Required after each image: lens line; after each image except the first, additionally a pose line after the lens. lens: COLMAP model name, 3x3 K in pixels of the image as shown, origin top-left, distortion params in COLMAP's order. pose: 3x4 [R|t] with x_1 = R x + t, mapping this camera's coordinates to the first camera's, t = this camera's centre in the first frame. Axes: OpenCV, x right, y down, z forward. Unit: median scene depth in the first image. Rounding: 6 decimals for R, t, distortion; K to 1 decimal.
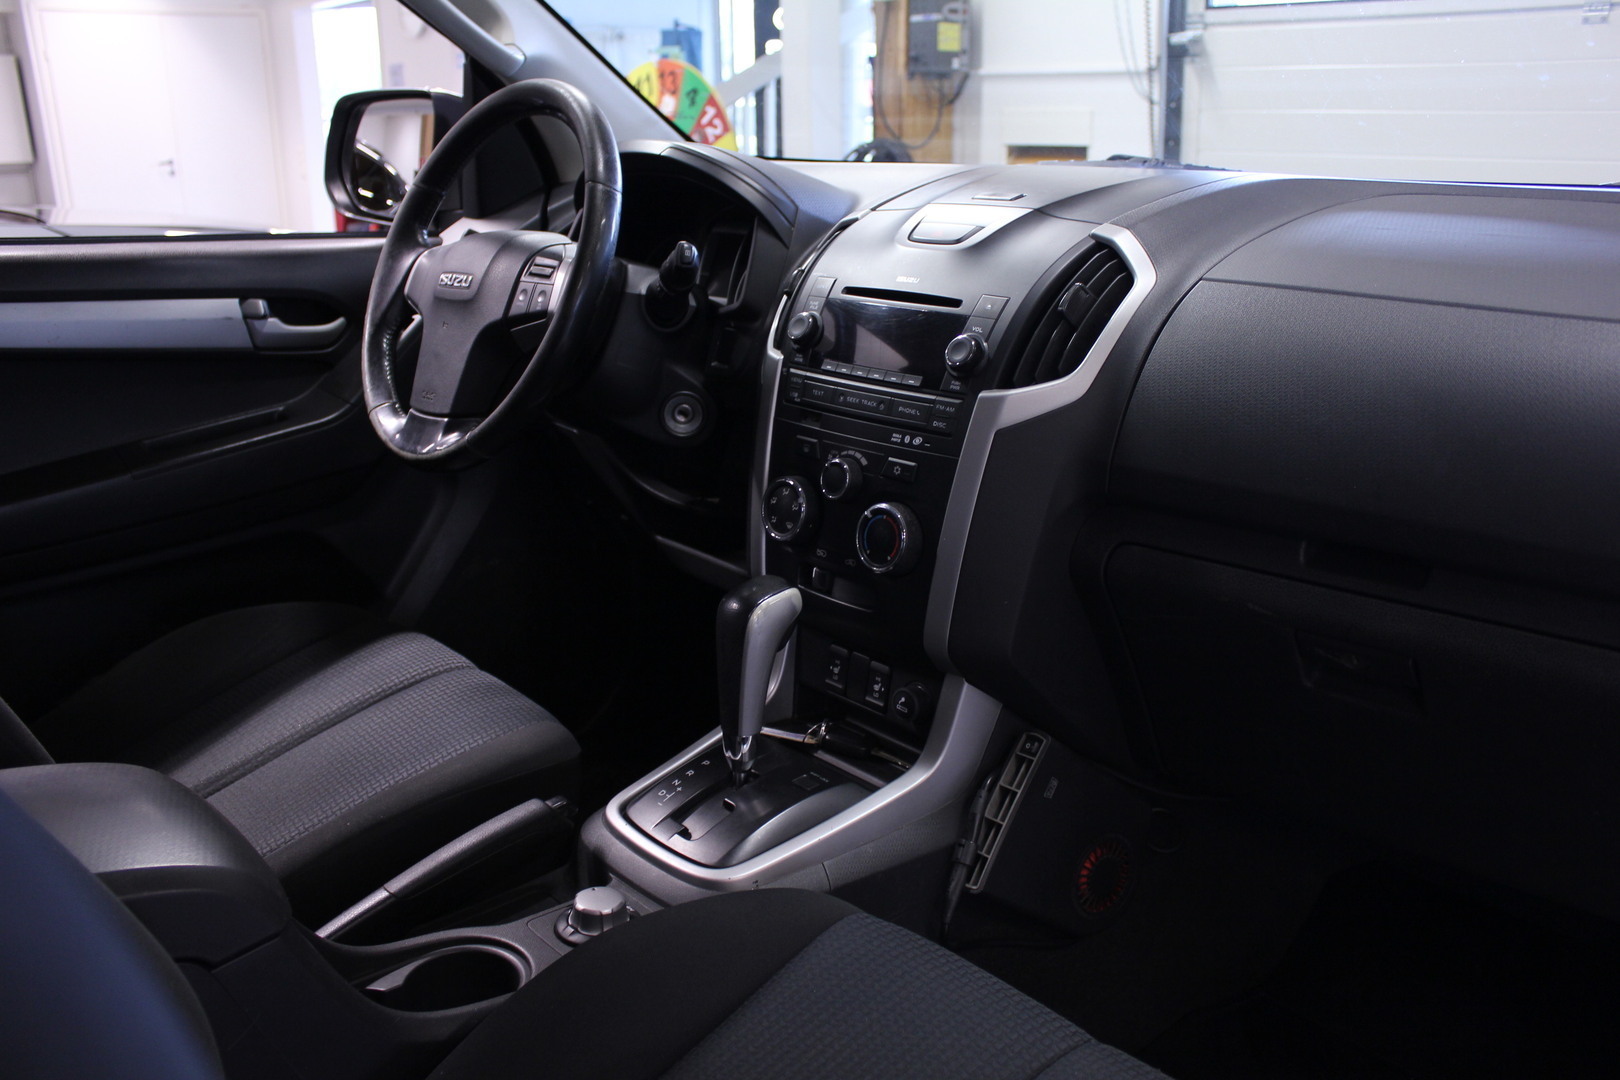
lens RADIAL K [[1327.1, 0, 813.7], [0, 1327.1, 548.5], [0, 0, 1]] dist [-0.186464, 0.129126]
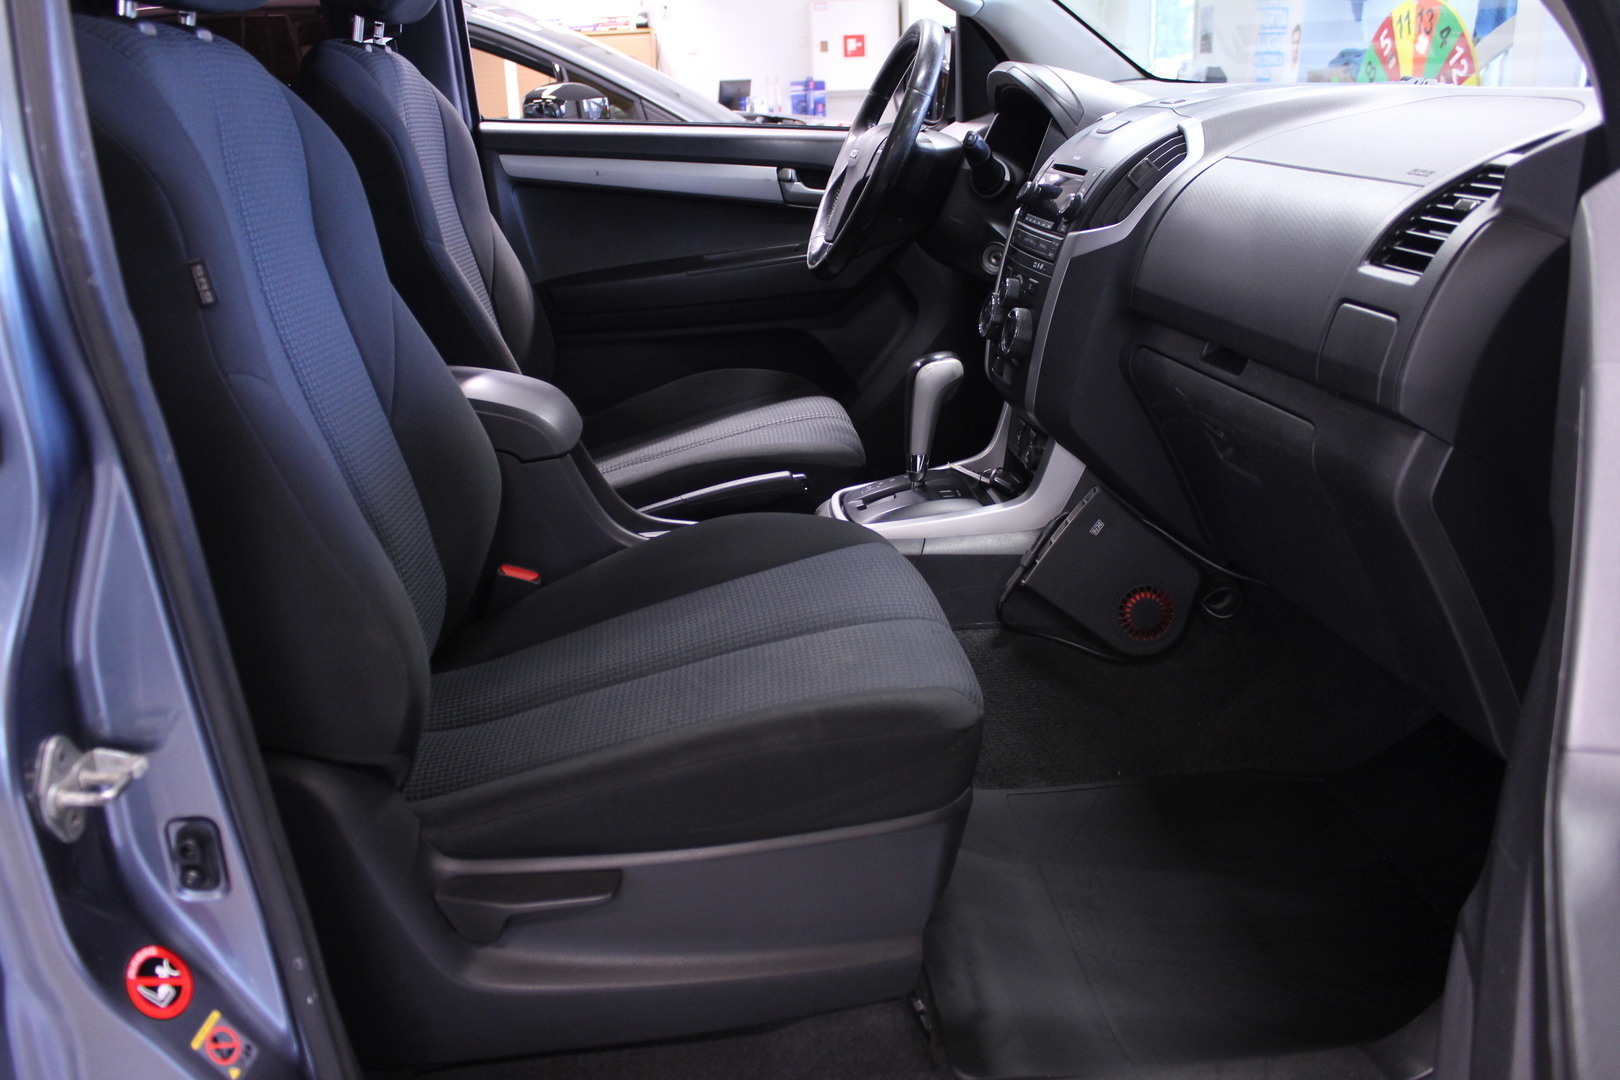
lens RADIAL K [[1327.1, 0, 813.7], [0, 1327.1, 548.5], [0, 0, 1]] dist [-0.186464, 0.129126]
pose [[0.804781, 0.186155, -0.563626, 0.684280], [-0.160571, 0.982422, 0.095203, 0.114886], [0.571441, 0.013884, 0.820526, -0.281284]]
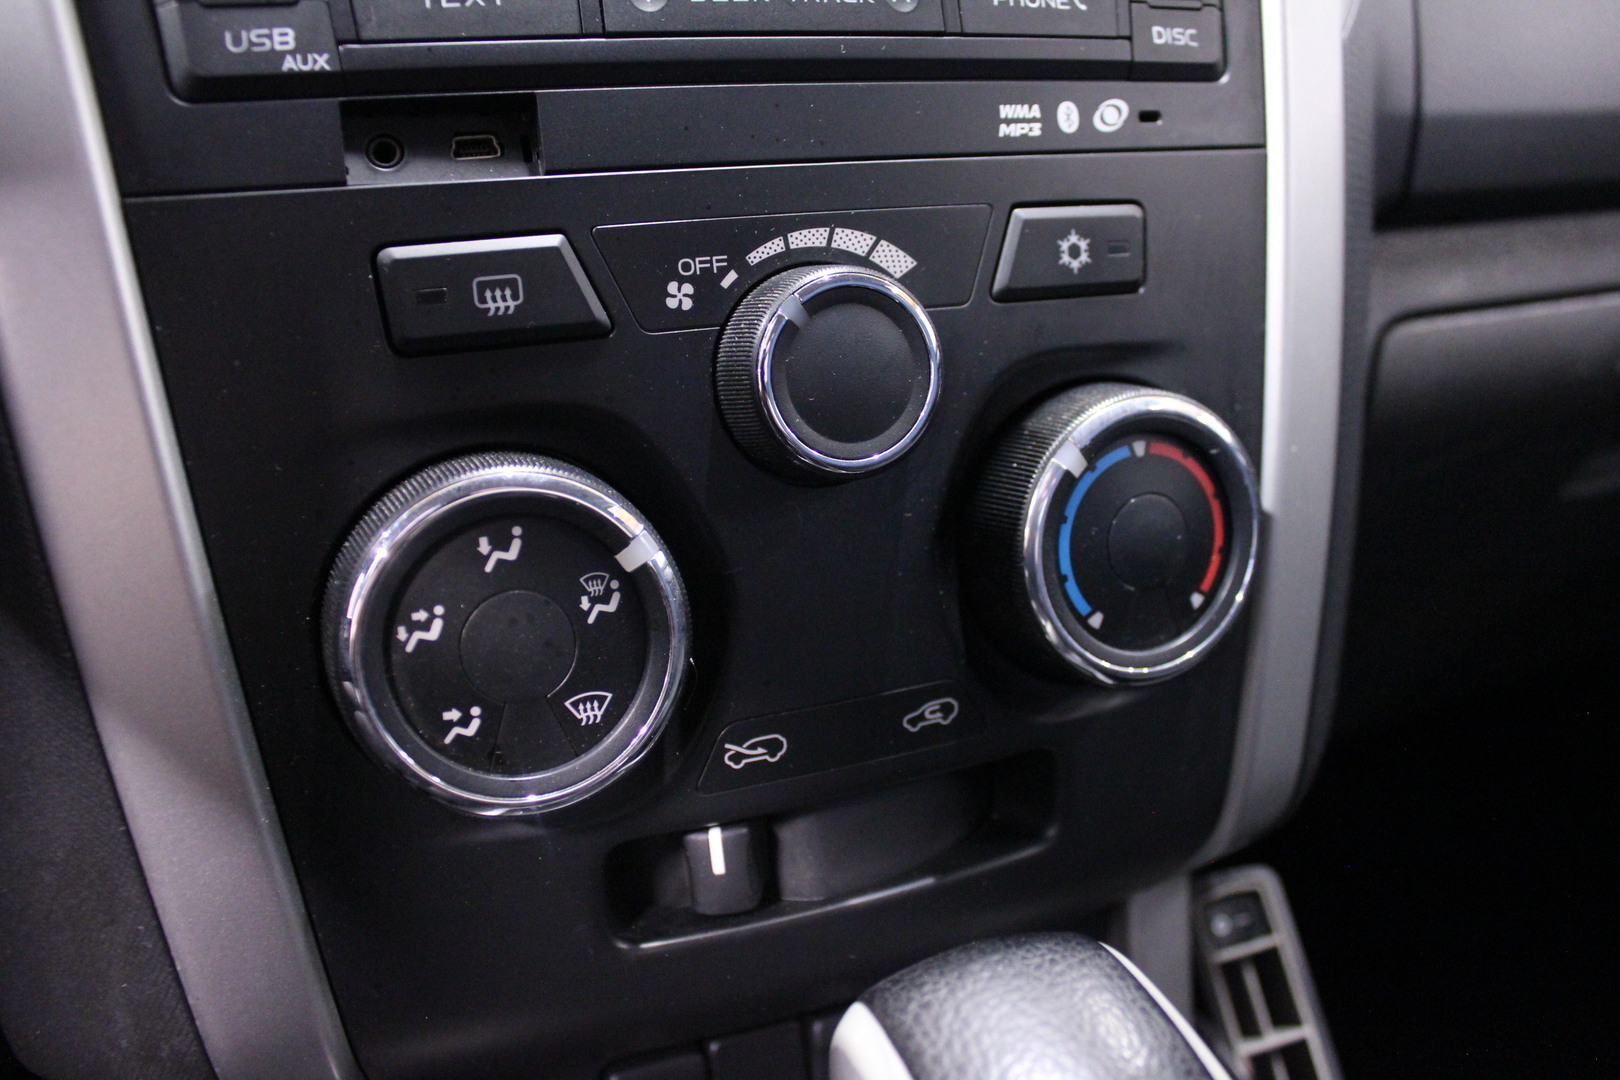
lens RADIAL K [[1327.1, 0, 813.7], [0, 1327.1, 548.5], [0, 0, 1]] dist [-0.186464, 0.129126]
pose [[0.349642, -0.330627, 0.876605, -0.164023], [0.286160, 0.928635, 0.236114, -0.073316], [-0.892111, 0.168294, 0.419302, 0.893441]]
